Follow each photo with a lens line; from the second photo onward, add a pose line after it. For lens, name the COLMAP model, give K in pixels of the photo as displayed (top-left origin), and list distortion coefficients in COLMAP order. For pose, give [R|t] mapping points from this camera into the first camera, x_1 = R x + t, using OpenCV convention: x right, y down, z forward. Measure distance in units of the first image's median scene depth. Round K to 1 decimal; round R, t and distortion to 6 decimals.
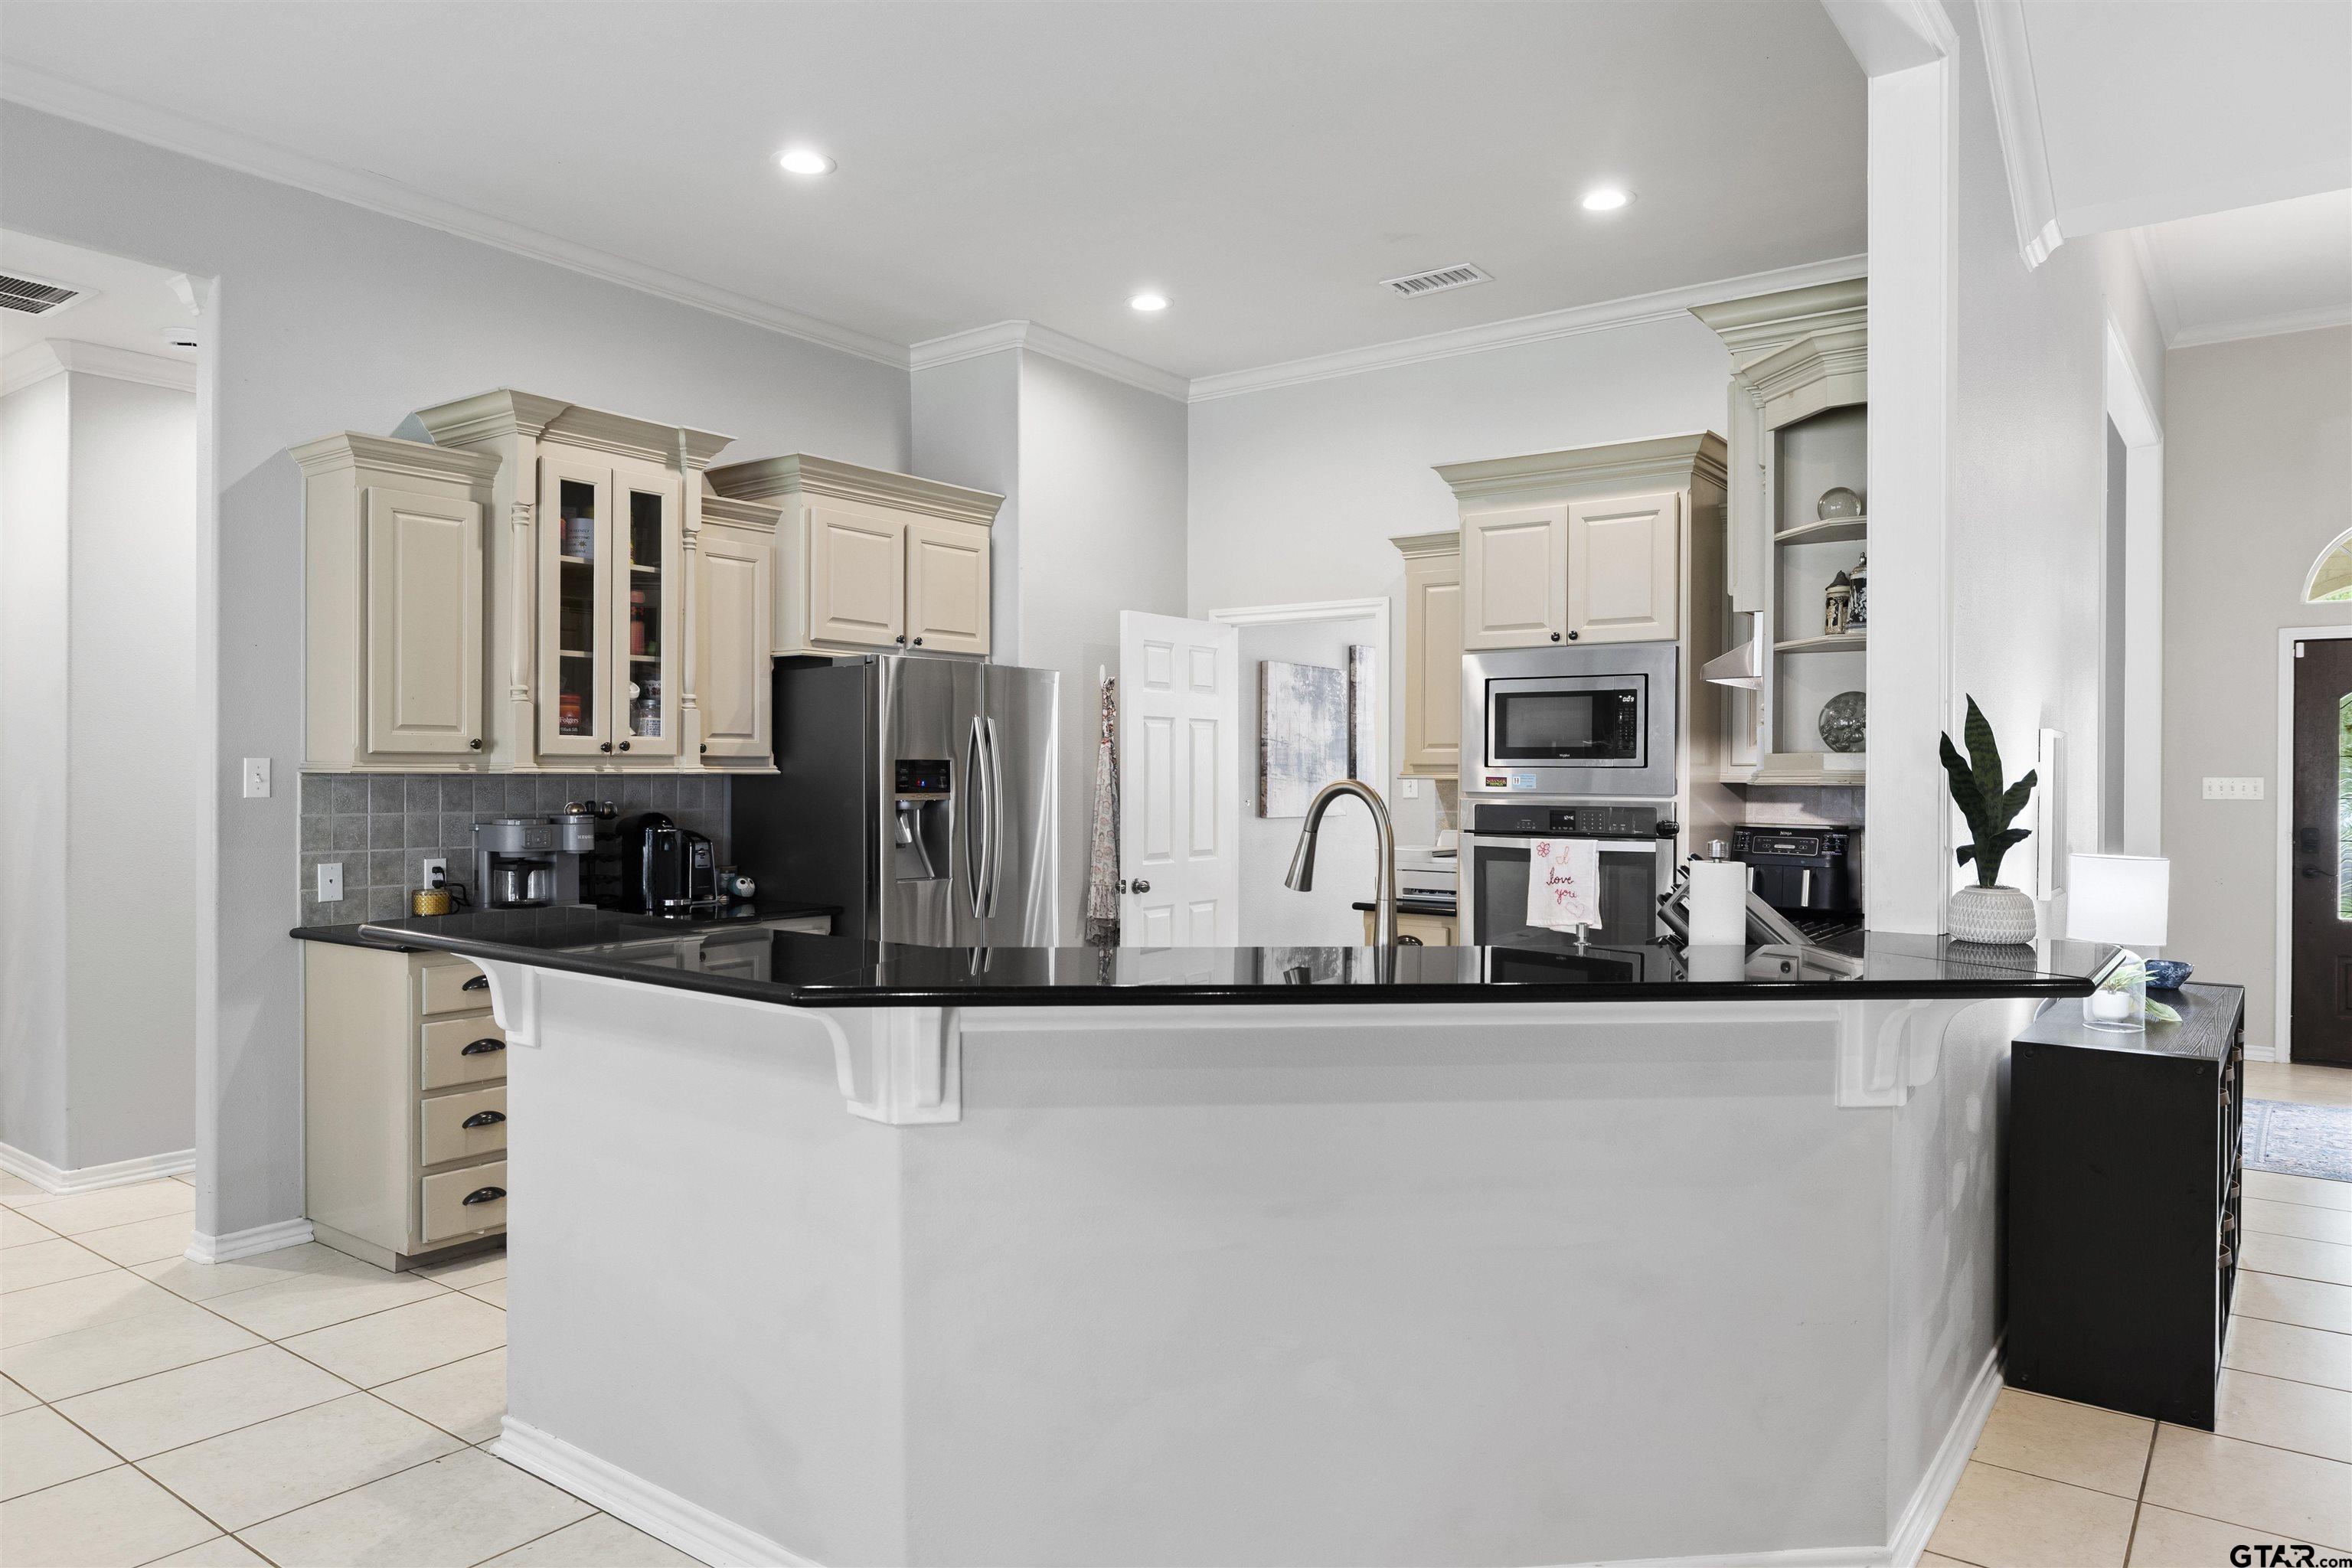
lens RADIAL K [[1528.4, 0, 1169.9], [0, 1528.4, 784.4], [0, 0, 1]] dist [-0.001342, 0.001434]
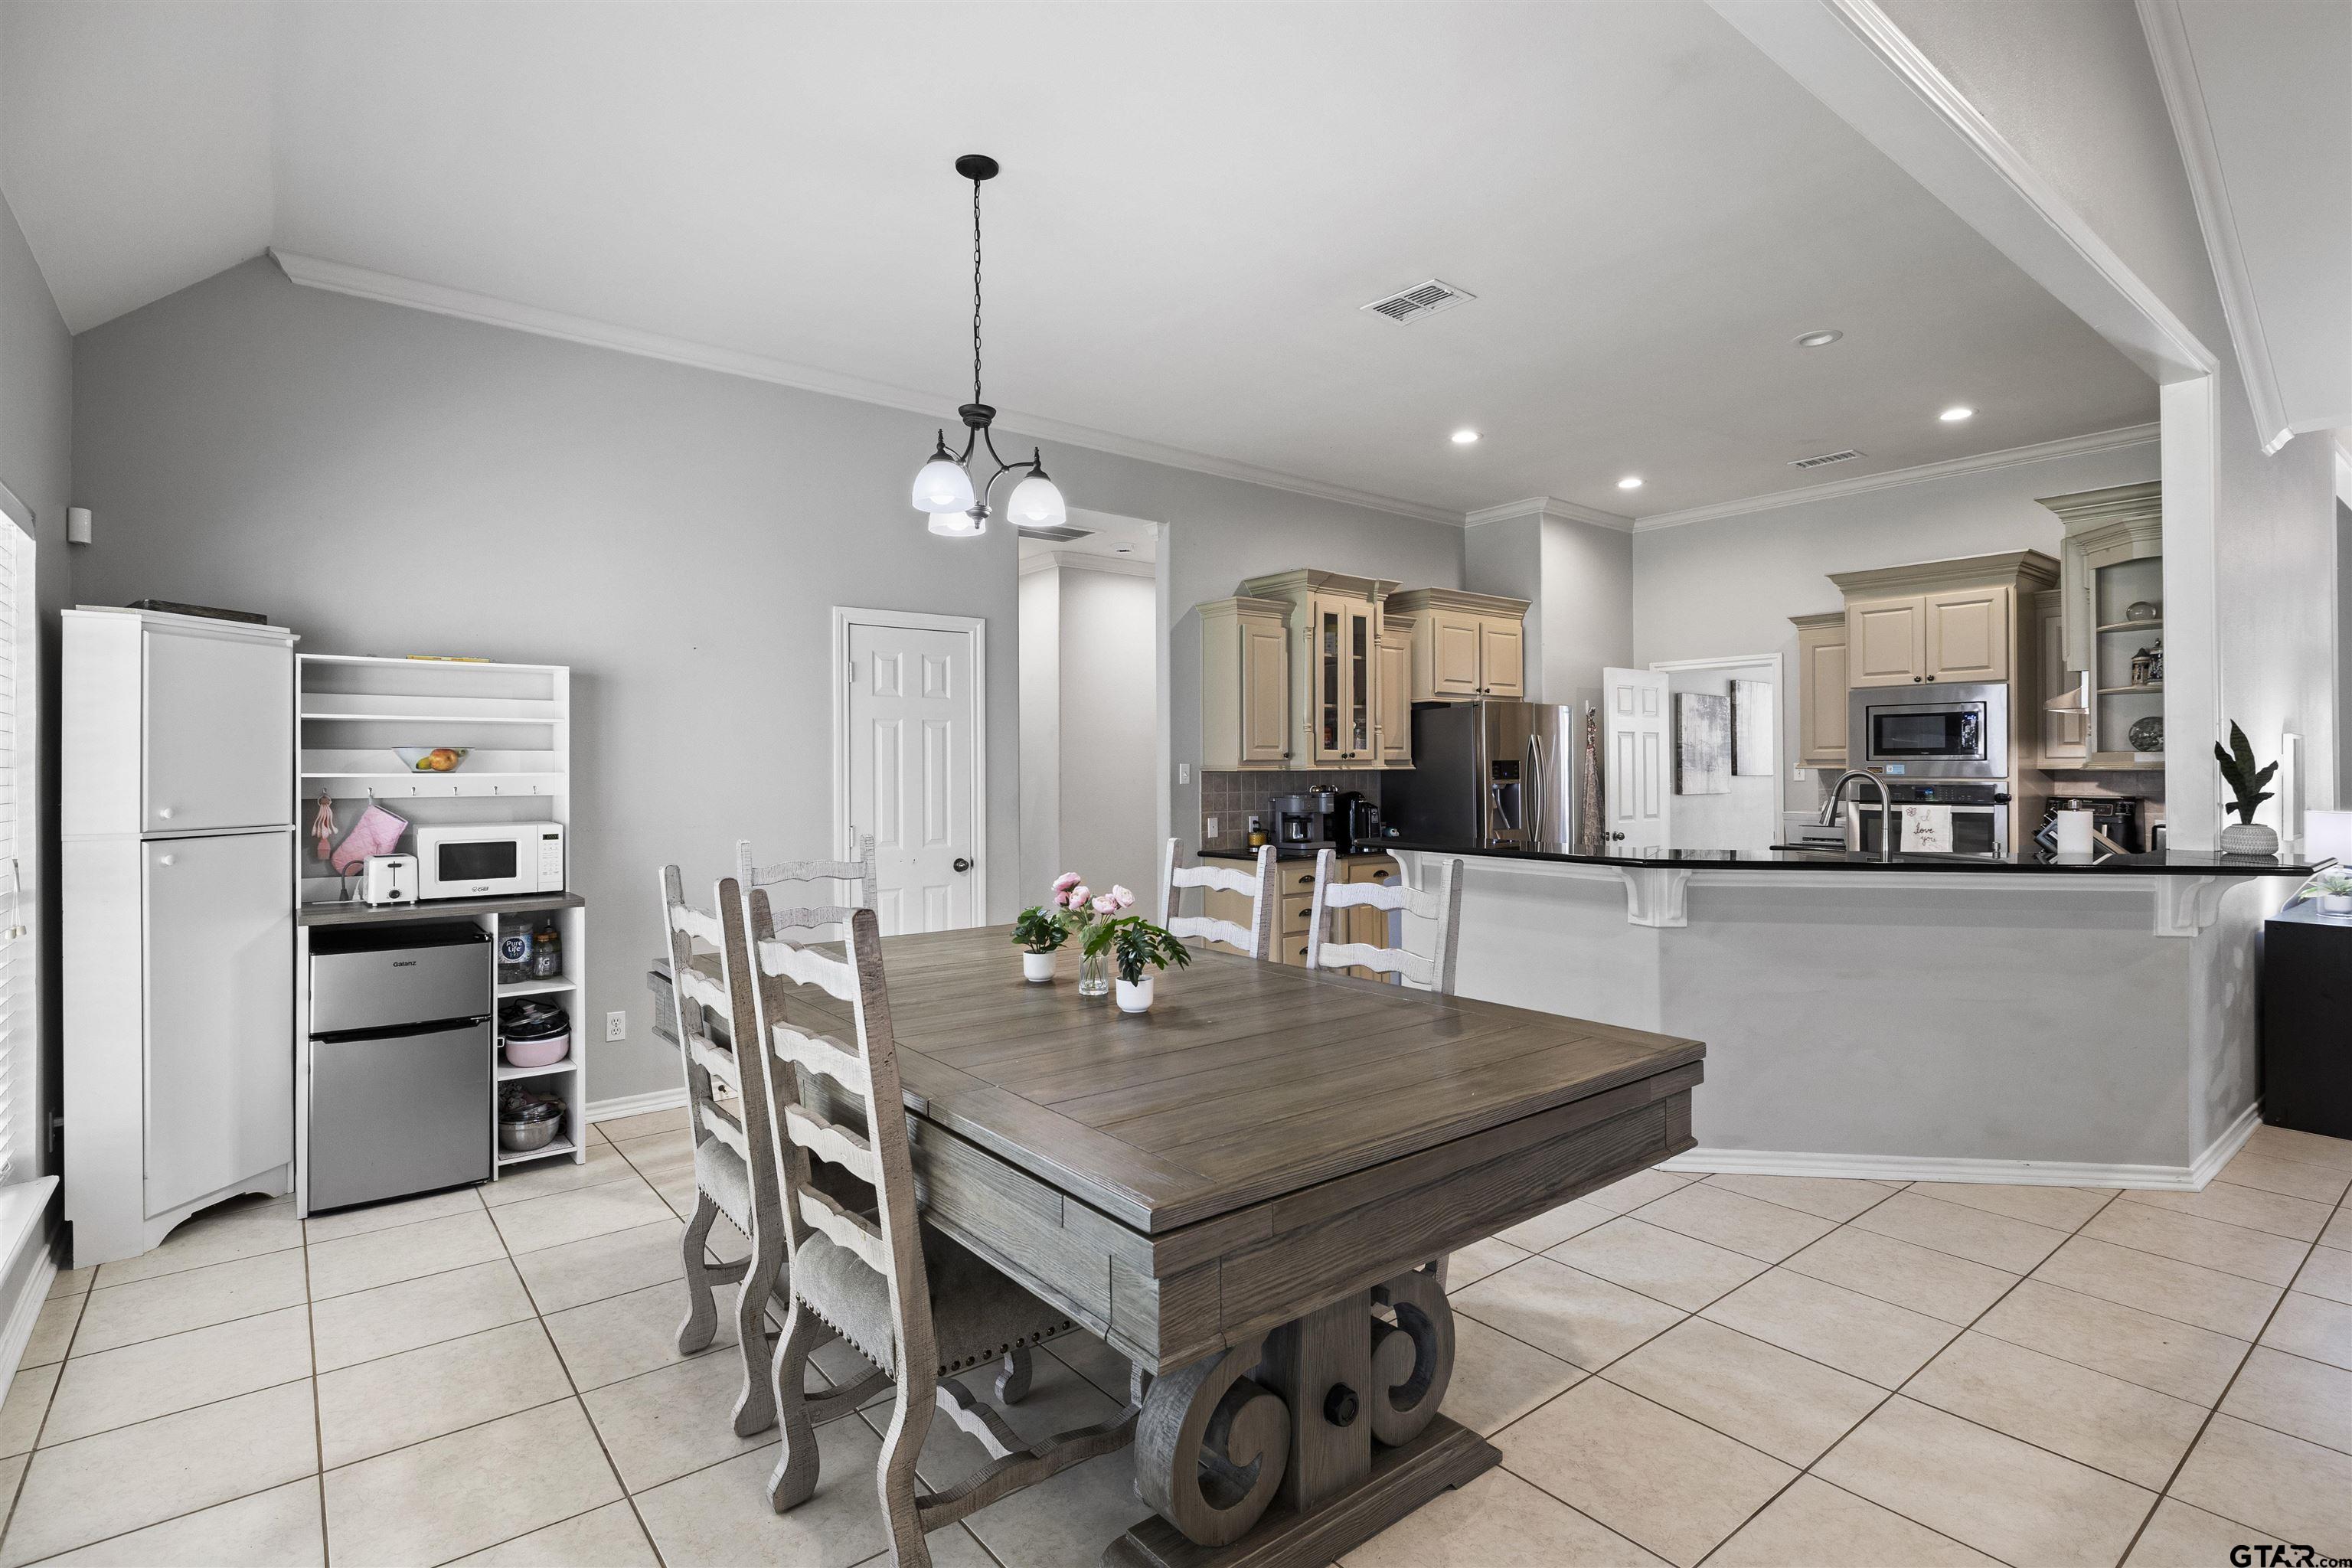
lens RADIAL K [[1141.2, 0, 1182.7], [0, 1141.2, 765.2], [0, 0, 1]] dist [-0.001547, 0.001289]
pose [[0.967590, -0.010535, -0.252306, -0.201381], [0.008284, 0.999916, -0.009983, -0.000732], [0.252390, 0.007569, 0.967596, -0.368211]]
